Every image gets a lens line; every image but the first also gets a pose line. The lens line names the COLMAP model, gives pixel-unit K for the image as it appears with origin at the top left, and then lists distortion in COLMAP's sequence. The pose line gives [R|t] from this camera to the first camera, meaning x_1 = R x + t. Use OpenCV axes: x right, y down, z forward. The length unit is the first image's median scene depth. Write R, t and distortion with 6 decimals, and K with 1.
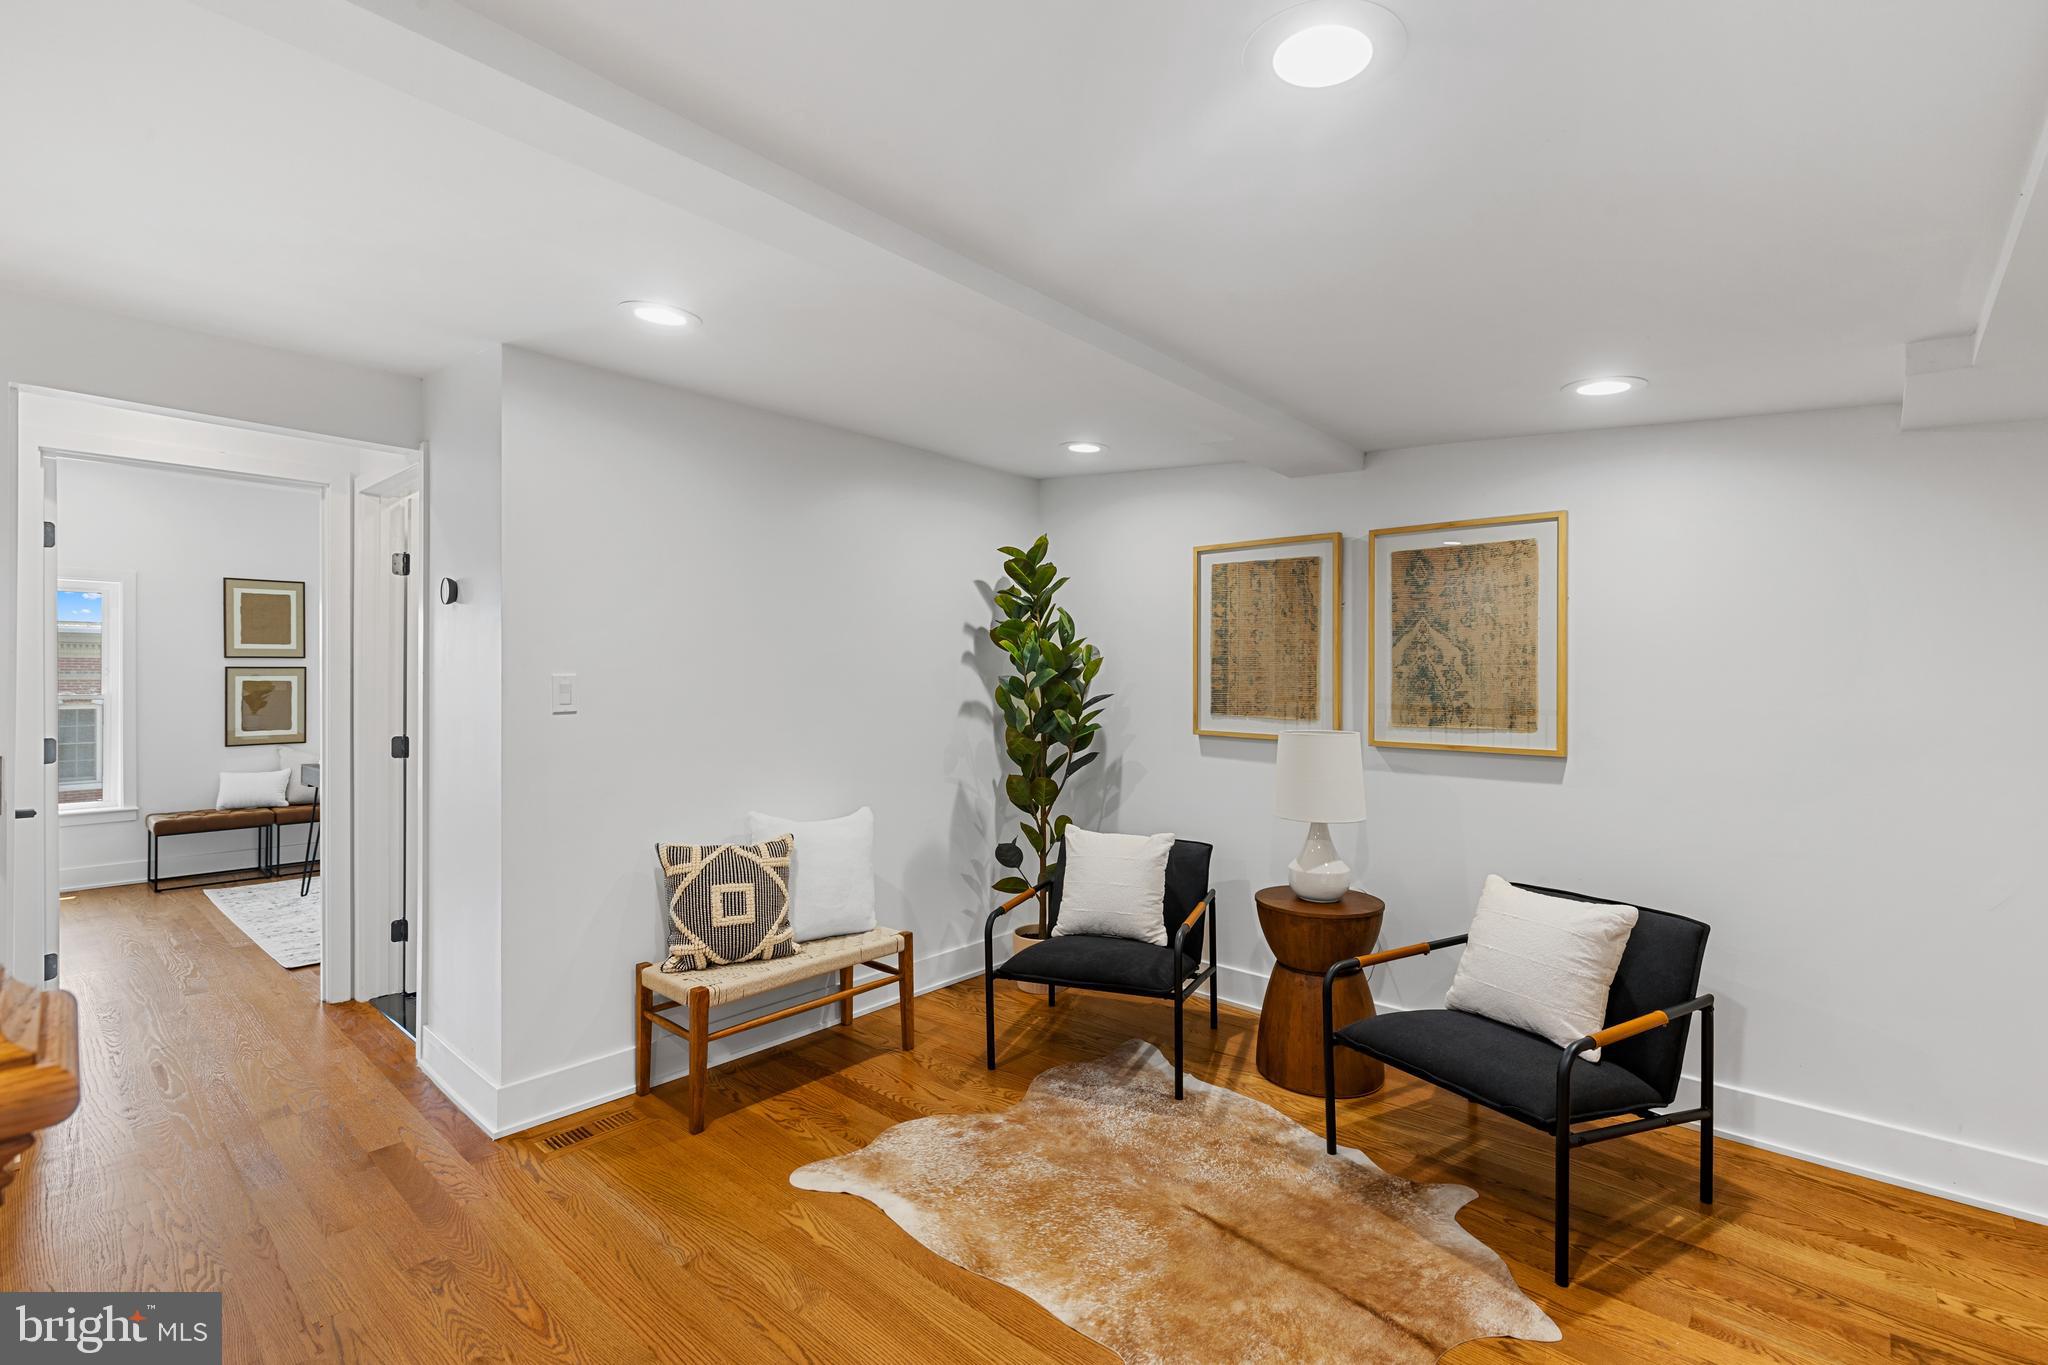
lens RADIAL K [[916.9, 0, 1026.5], [0, 916.9, 676.6], [0, 0, 1]] dist [0.008230, -0.003234]
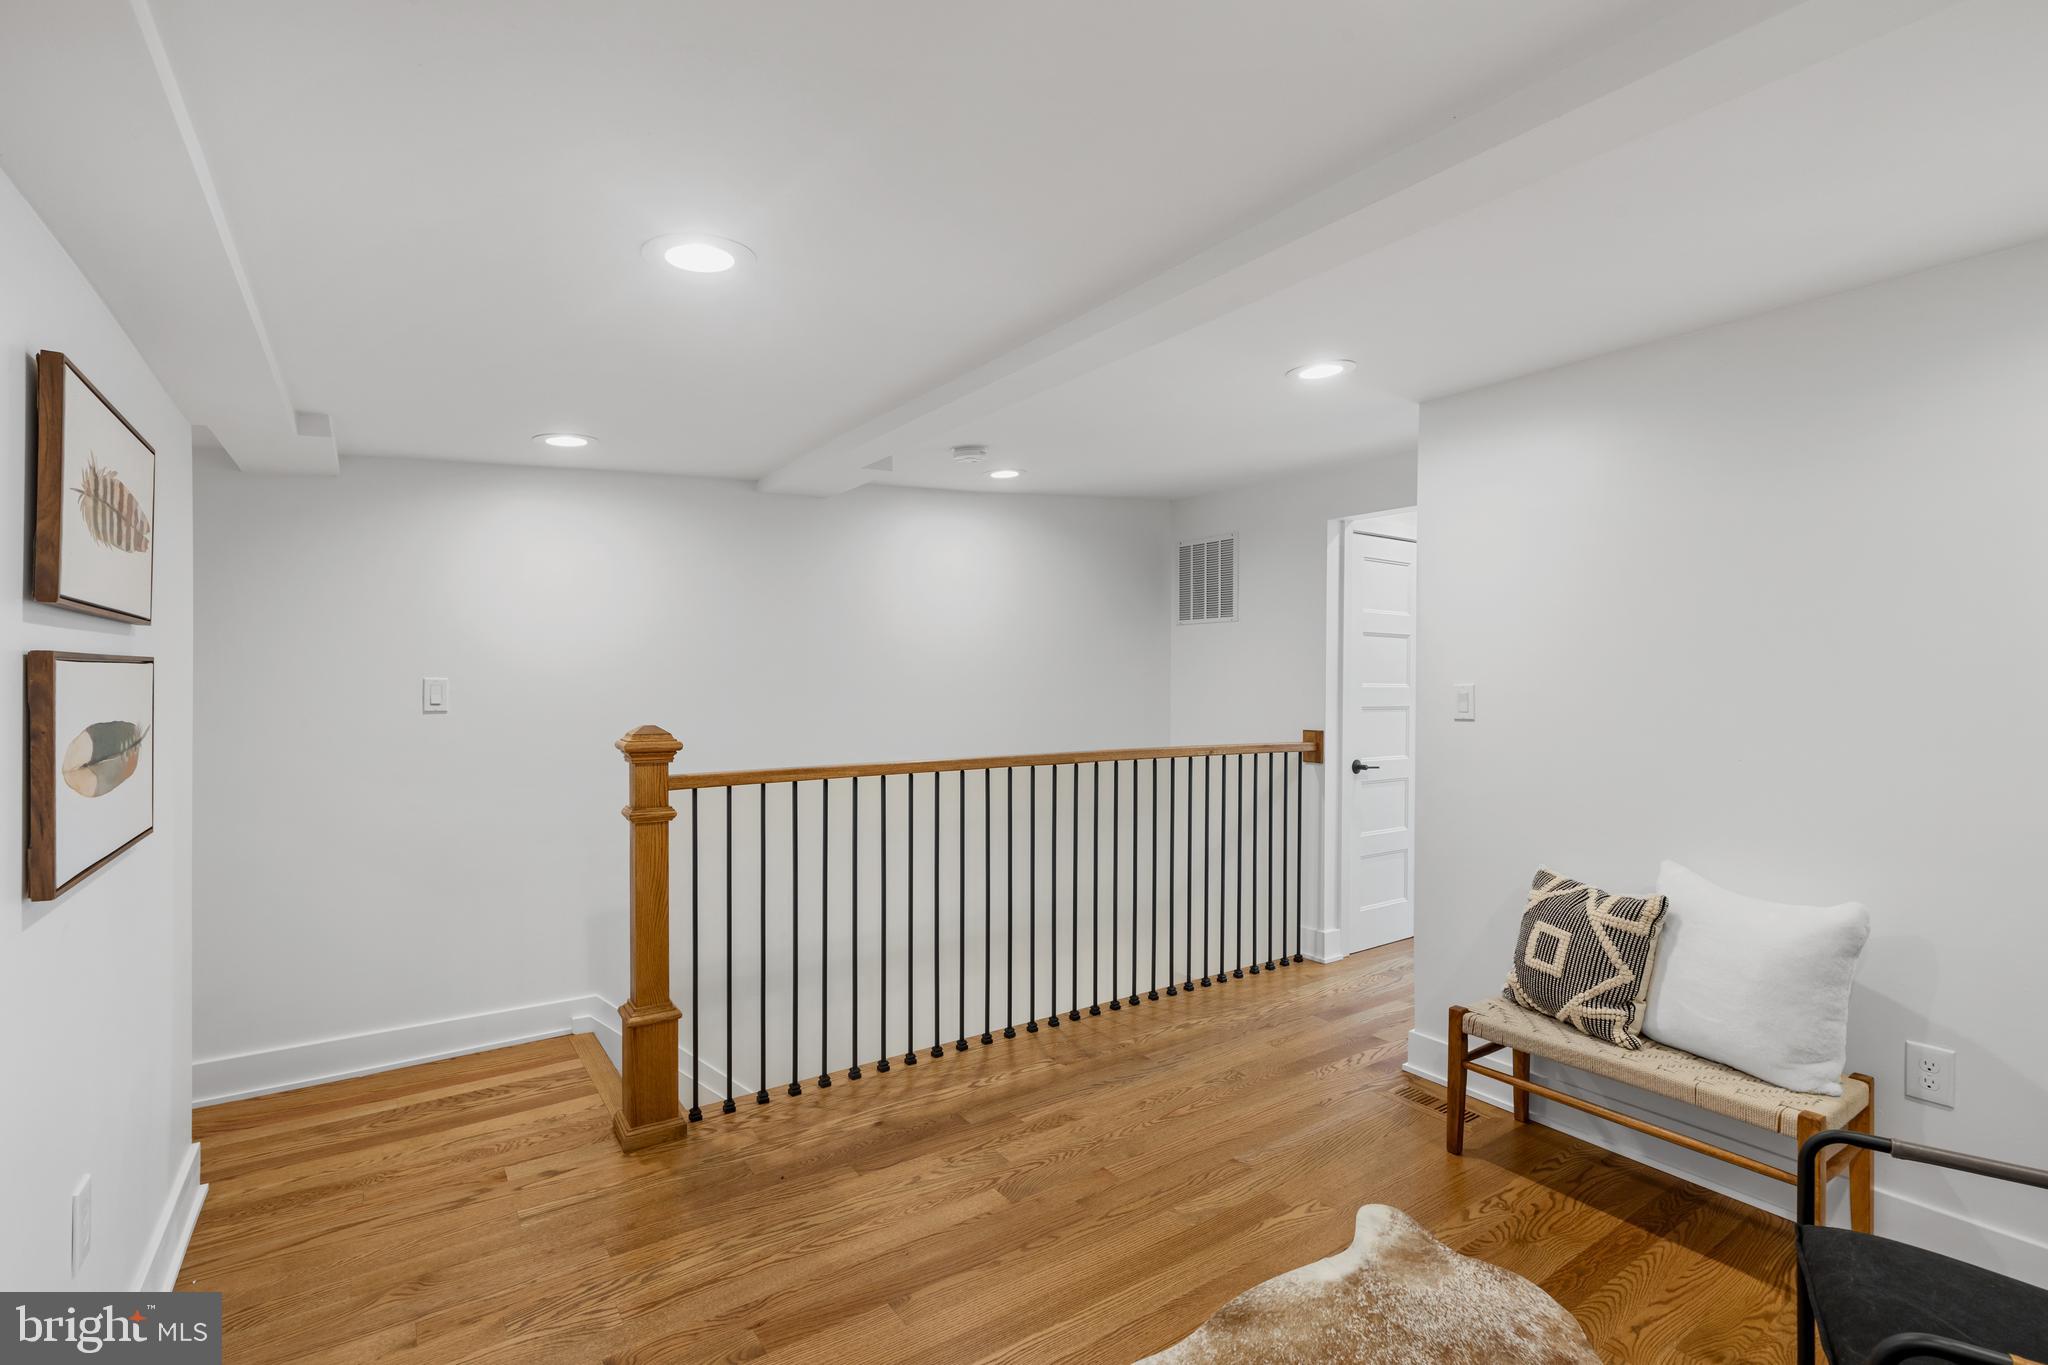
lens RADIAL K [[916.9, 0, 1035.5], [0, 916.9, 684.9], [0, 0, 1]] dist [0.008230, -0.003234]
pose [[-0.216054, -0.000188, -0.976381, 0.639966], [-0.005988, 0.999981, 0.001132, -0.000346], [0.976363, 0.006091, -0.216051, 0.714326]]
